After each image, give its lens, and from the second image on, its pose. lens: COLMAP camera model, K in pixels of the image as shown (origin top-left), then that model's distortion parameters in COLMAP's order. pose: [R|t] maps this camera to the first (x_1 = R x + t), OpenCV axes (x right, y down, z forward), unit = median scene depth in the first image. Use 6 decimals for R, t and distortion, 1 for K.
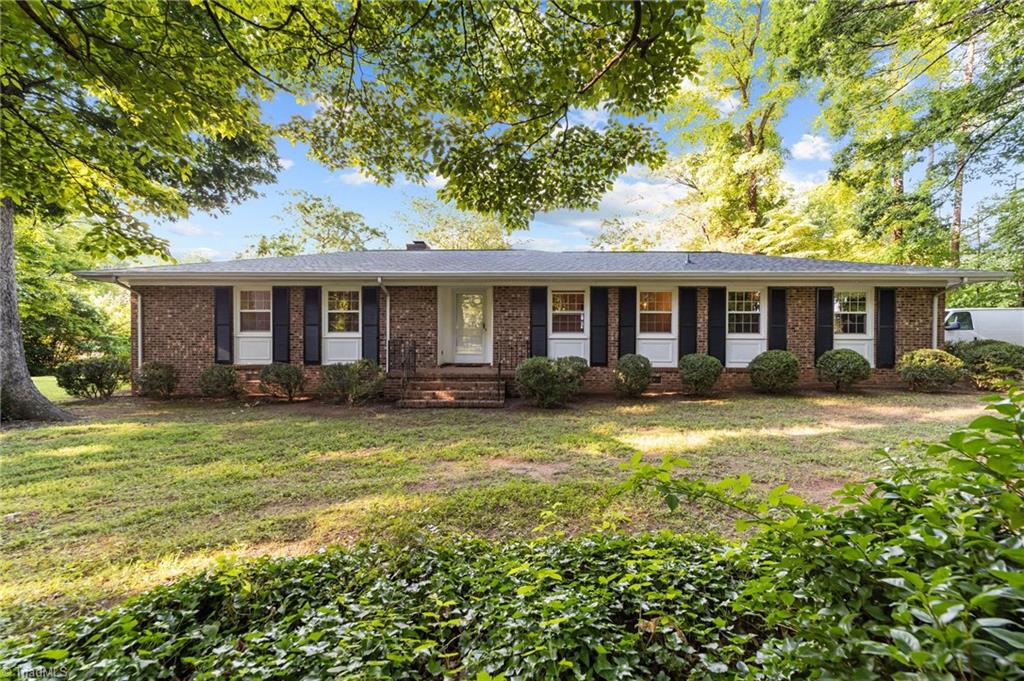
lens RADIAL K [[396.6, 0, 512.3], [0, 396.6, 334.1], [0, 0, 1]] dist [-0.004987, 0.003708]
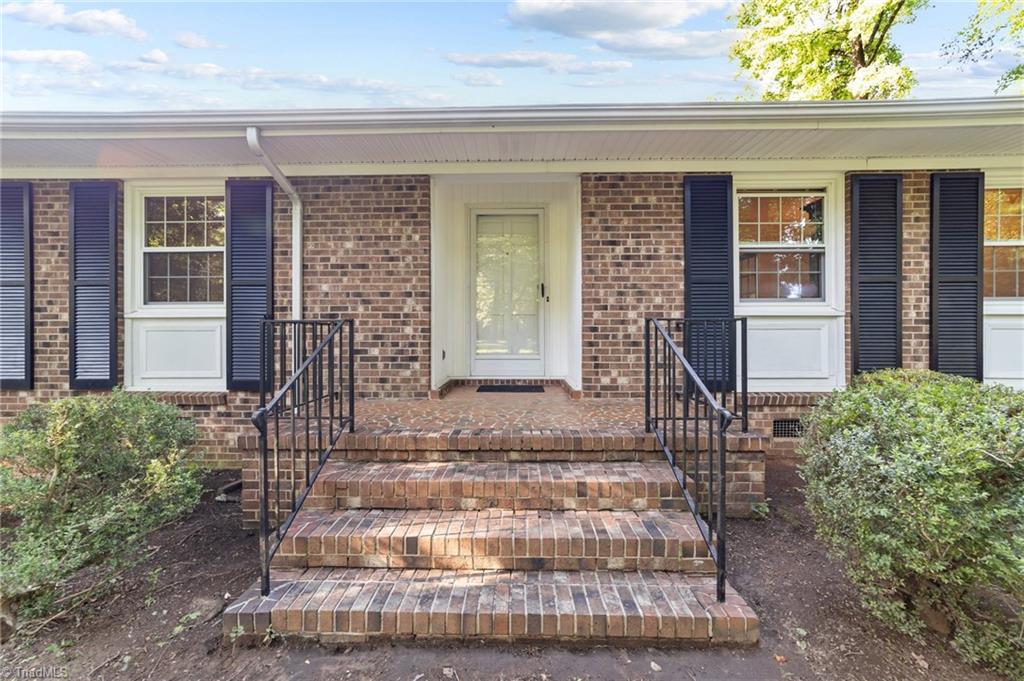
lens RADIAL K [[396.6, 0, 513.4], [0, 396.6, 349.9], [0, 0, 1]] dist [-0.004987, 0.003708]
pose [[0.999866, -0.002616, 0.016175, -0.117802], [0.002796, 0.999934, -0.011127, 0.045283], [-0.016145, 0.011171, 0.999807, 0.629698]]
